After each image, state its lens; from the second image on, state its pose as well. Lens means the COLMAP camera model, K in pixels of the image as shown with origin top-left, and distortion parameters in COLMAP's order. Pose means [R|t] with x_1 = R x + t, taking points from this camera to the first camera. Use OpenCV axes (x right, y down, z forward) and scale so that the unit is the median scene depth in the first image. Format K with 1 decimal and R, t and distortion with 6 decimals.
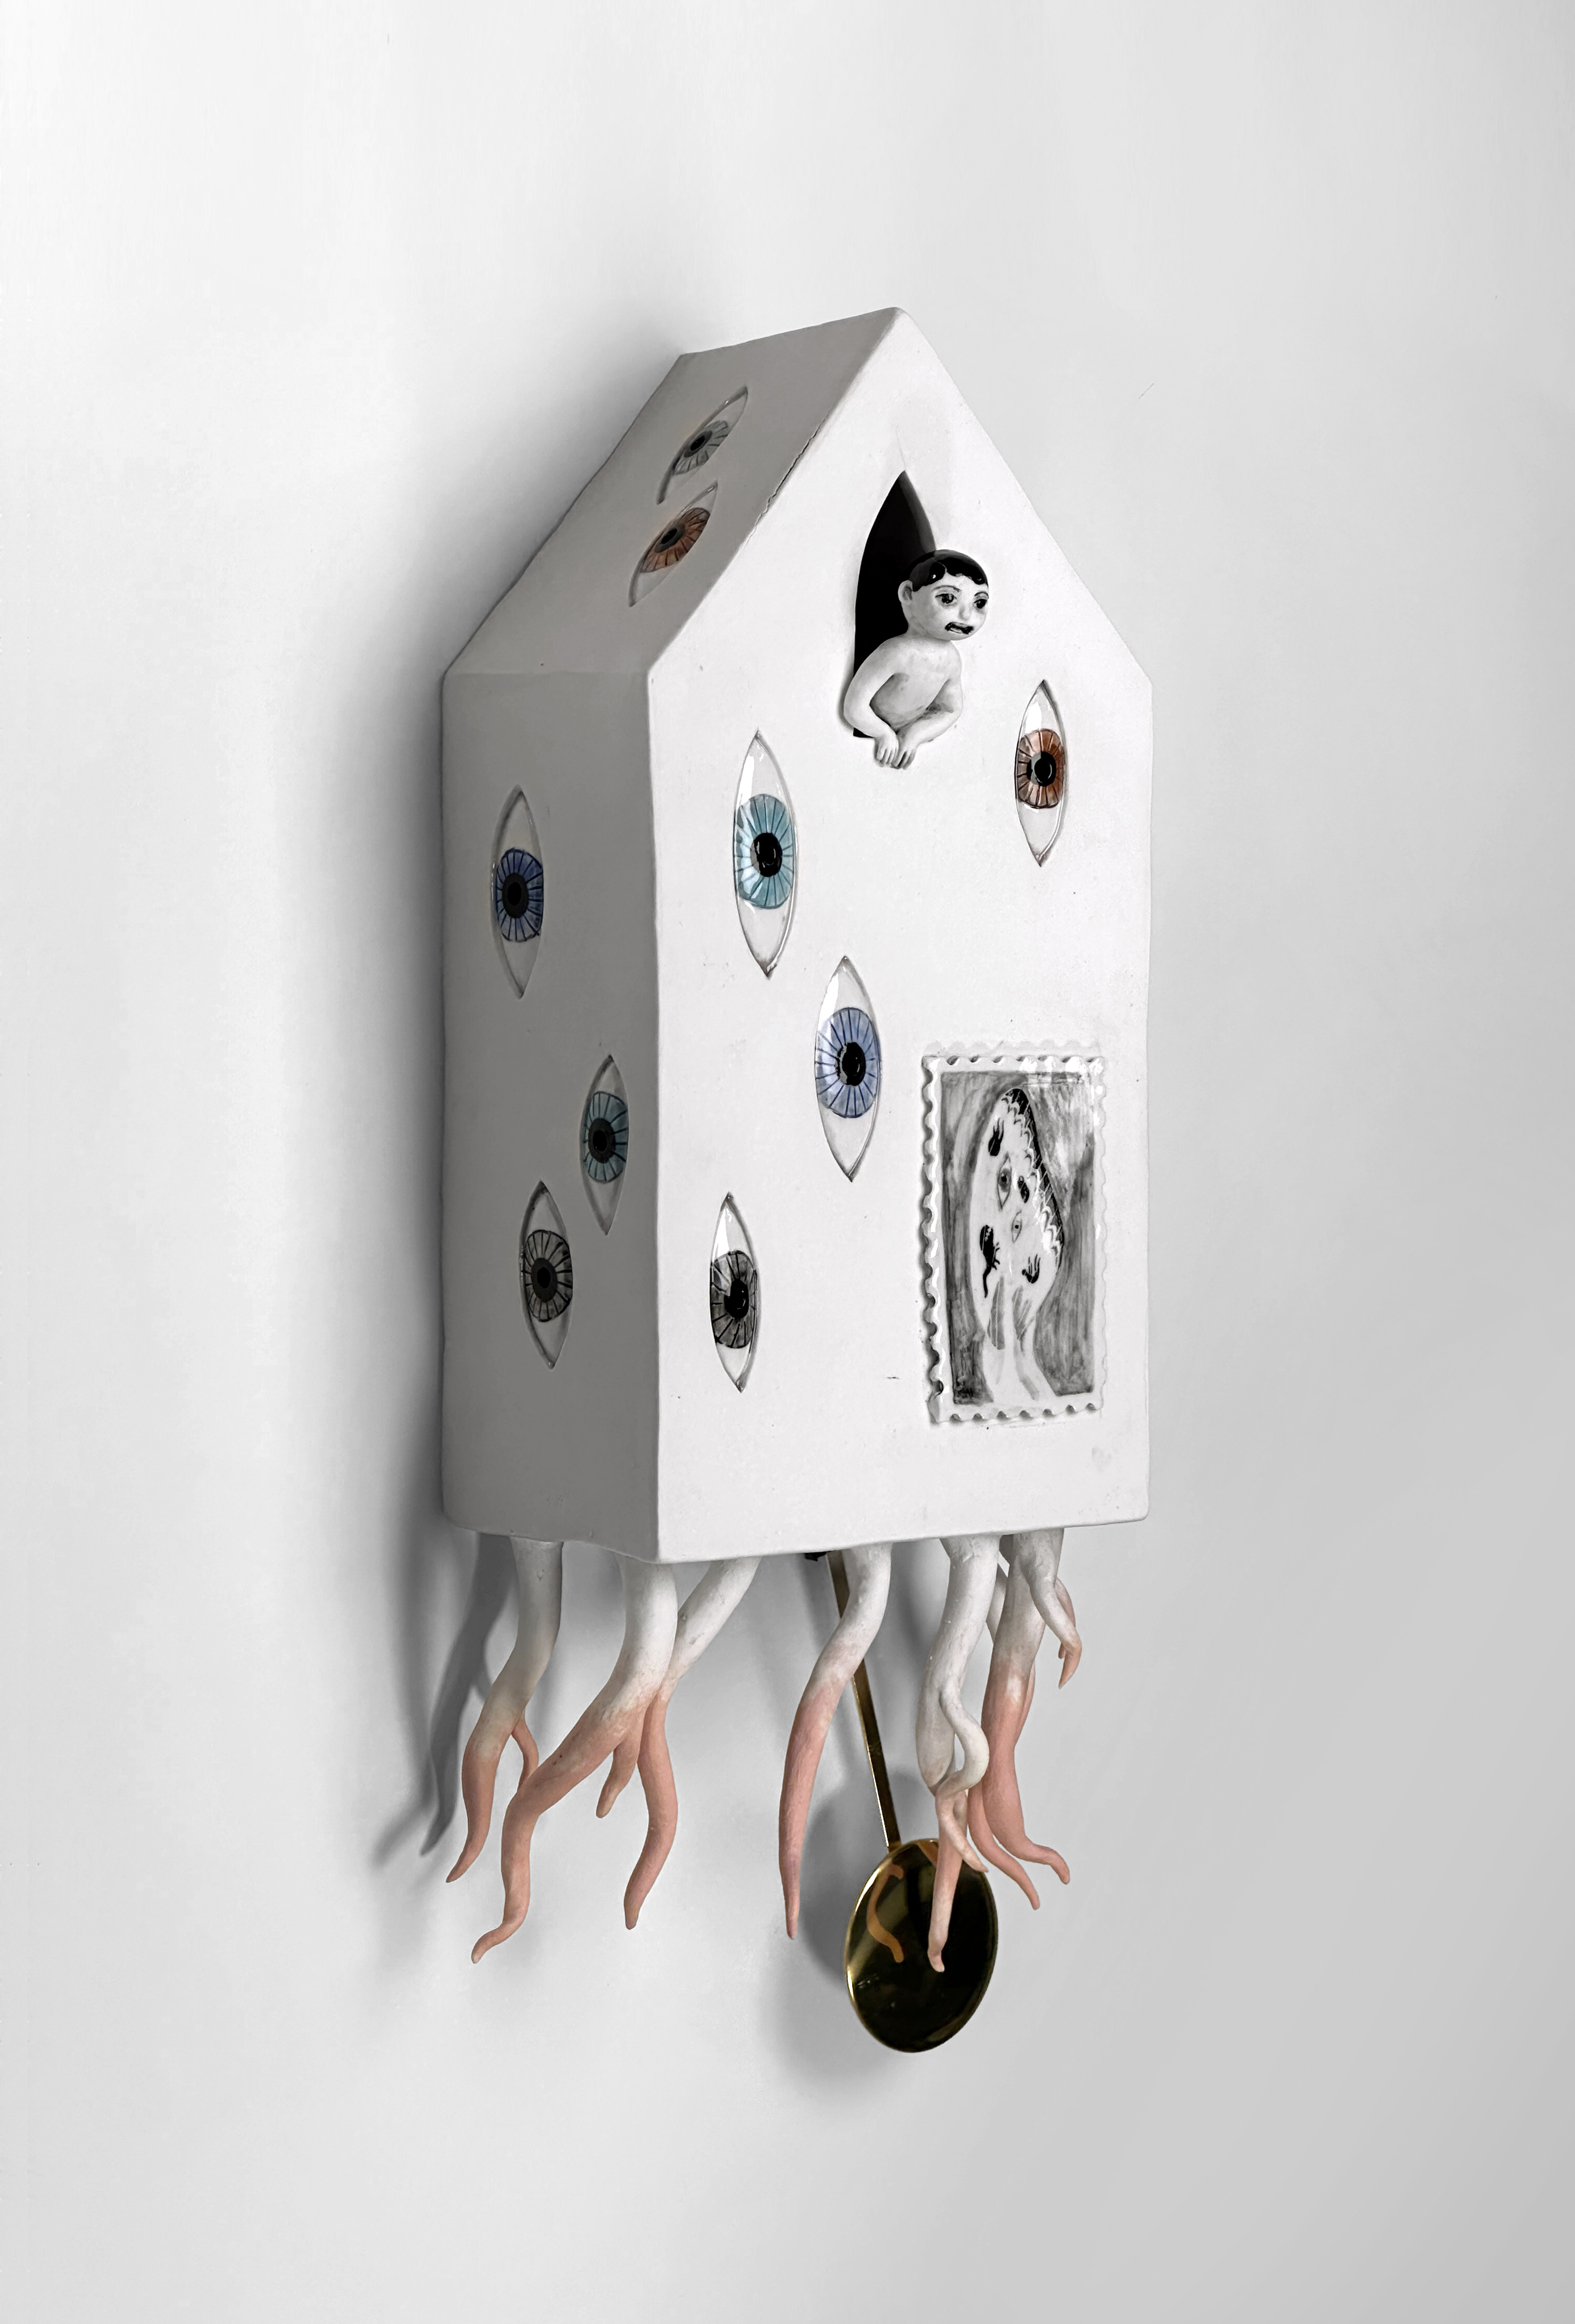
lens RADIAL K [[5645.4, 0, 694.3], [0, 5645.4, 1162.4], [0, 0, 1]] dist [-0.297377, 9.597041]
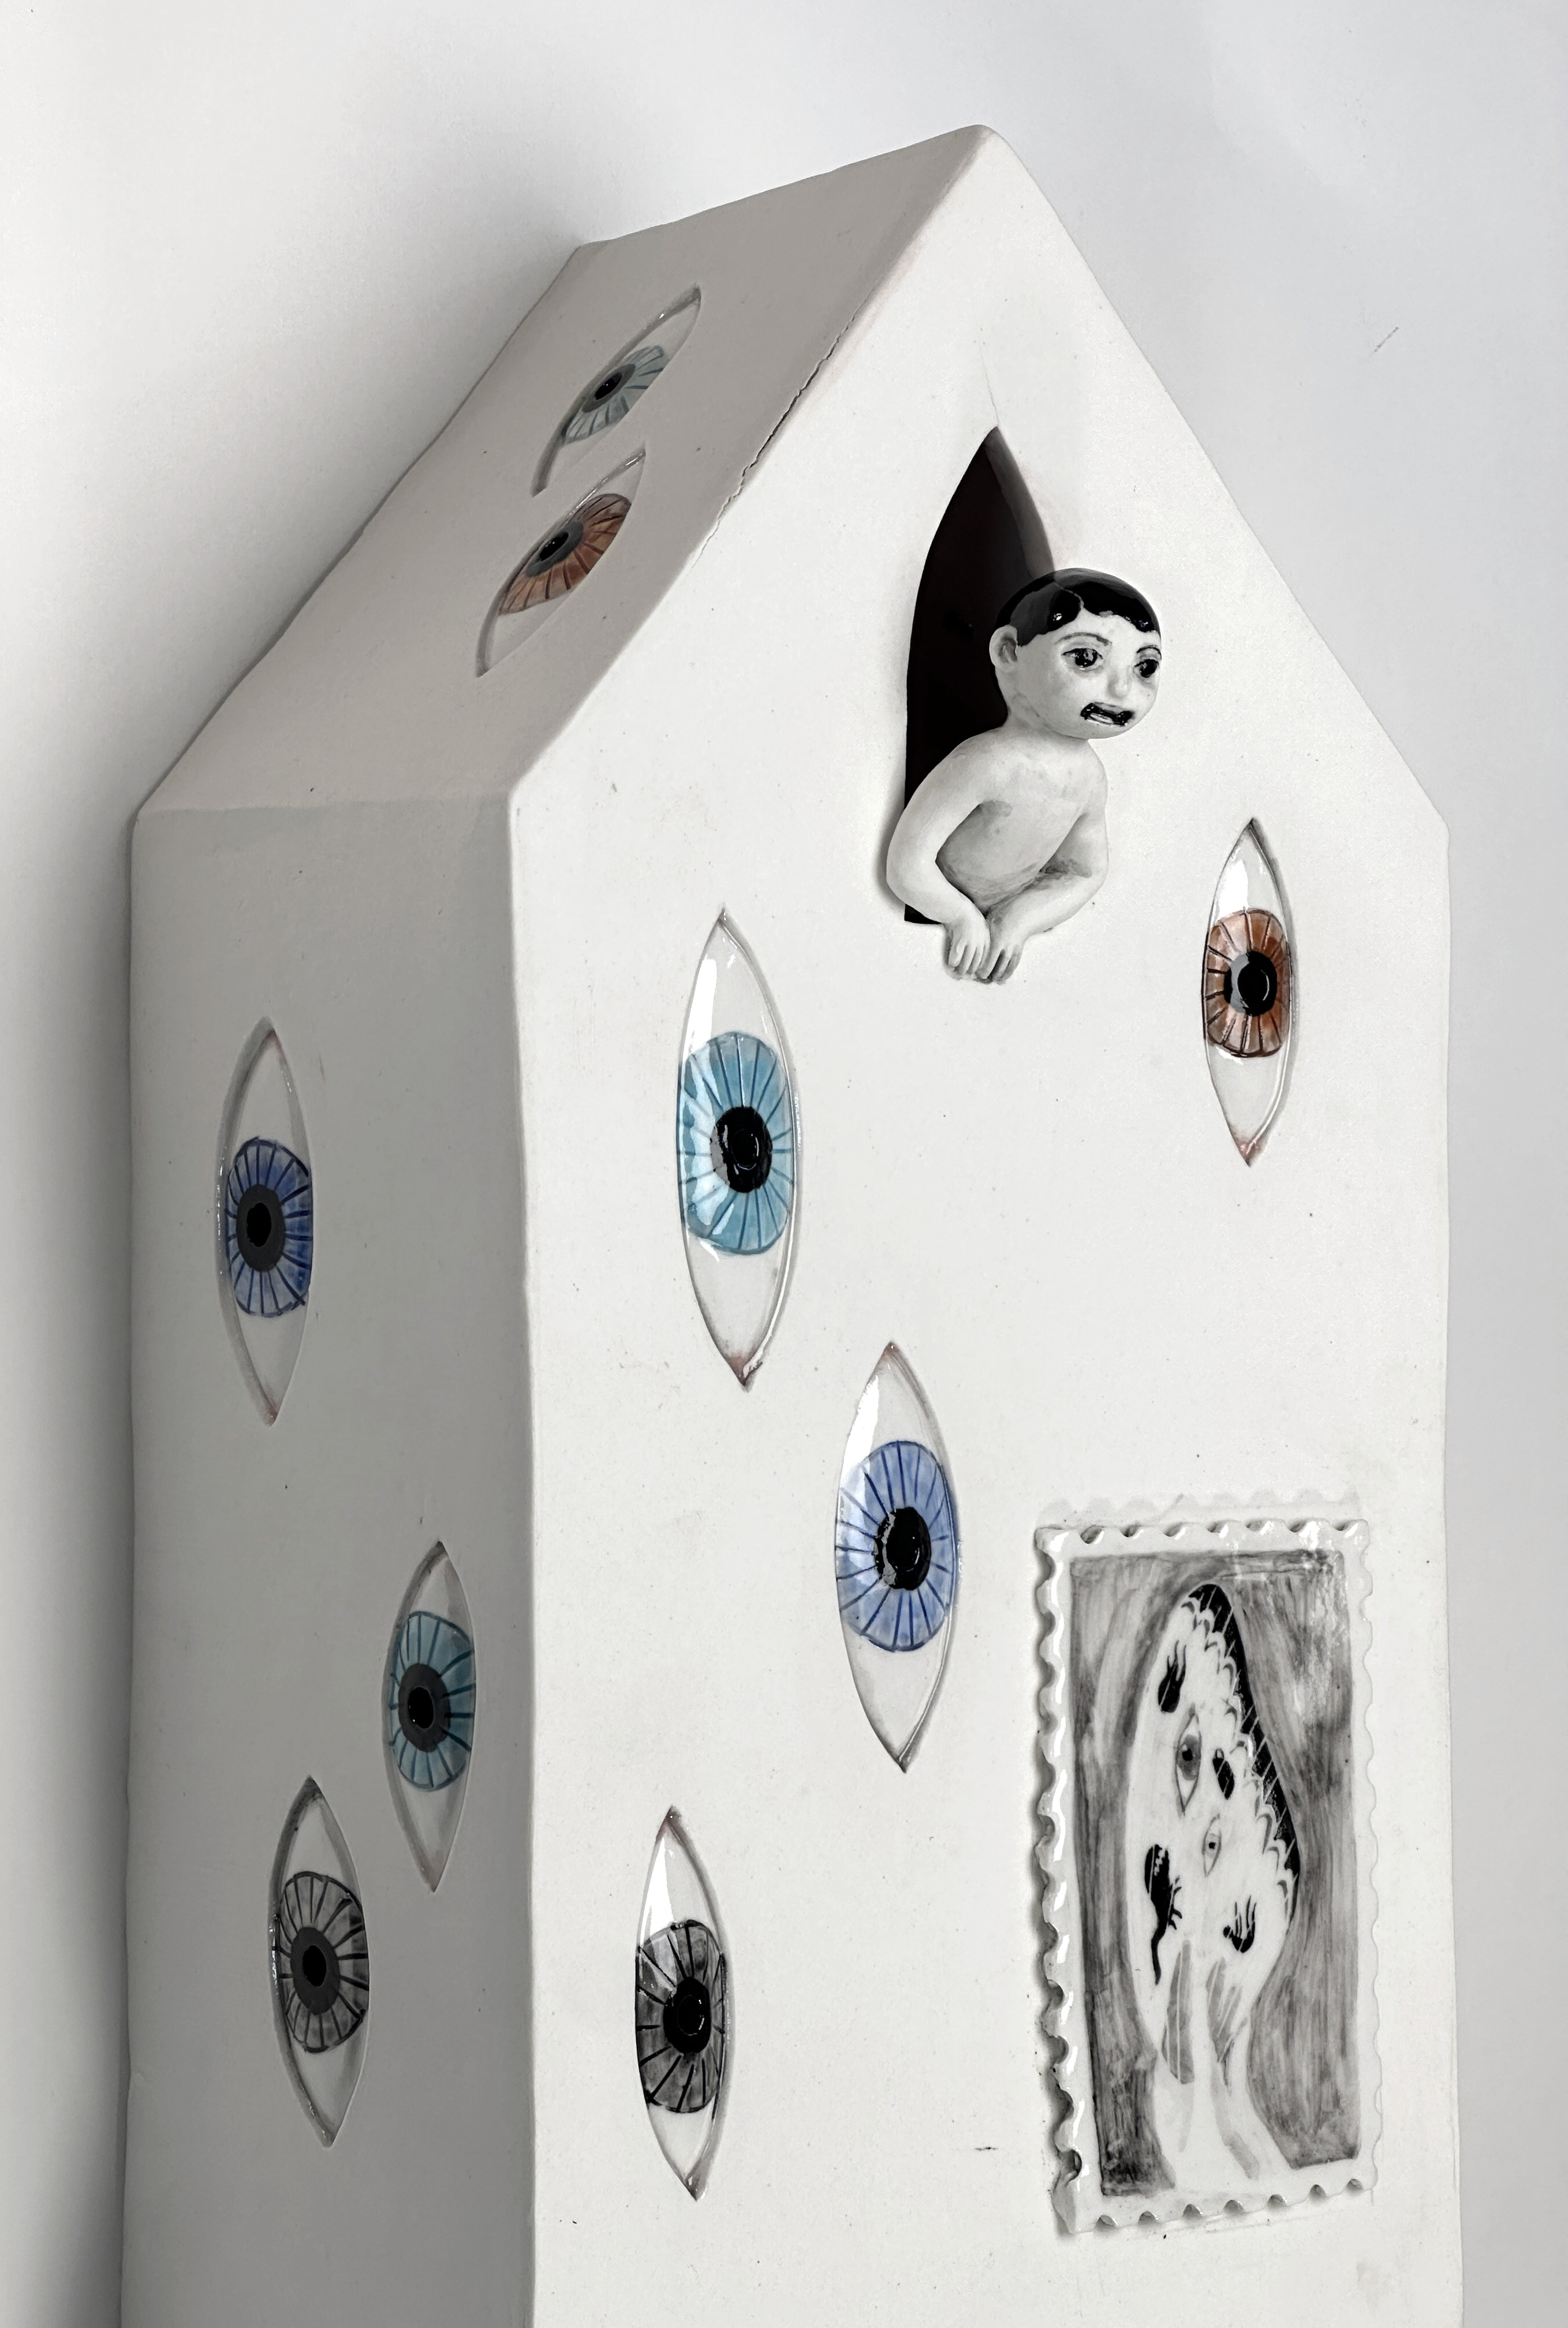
lens RADIAL K [[5655.5, 0, 690.6], [0, 5655.5, 1164.4], [0, 0, 1]] dist [-0.297377, 9.597041]
pose [[0.999866, -0.003251, 0.016013, -0.000165], [0.003905, 0.999153, -0.040968, -0.031426], [-0.015866, 0.041026, 0.999032, 0.473689]]
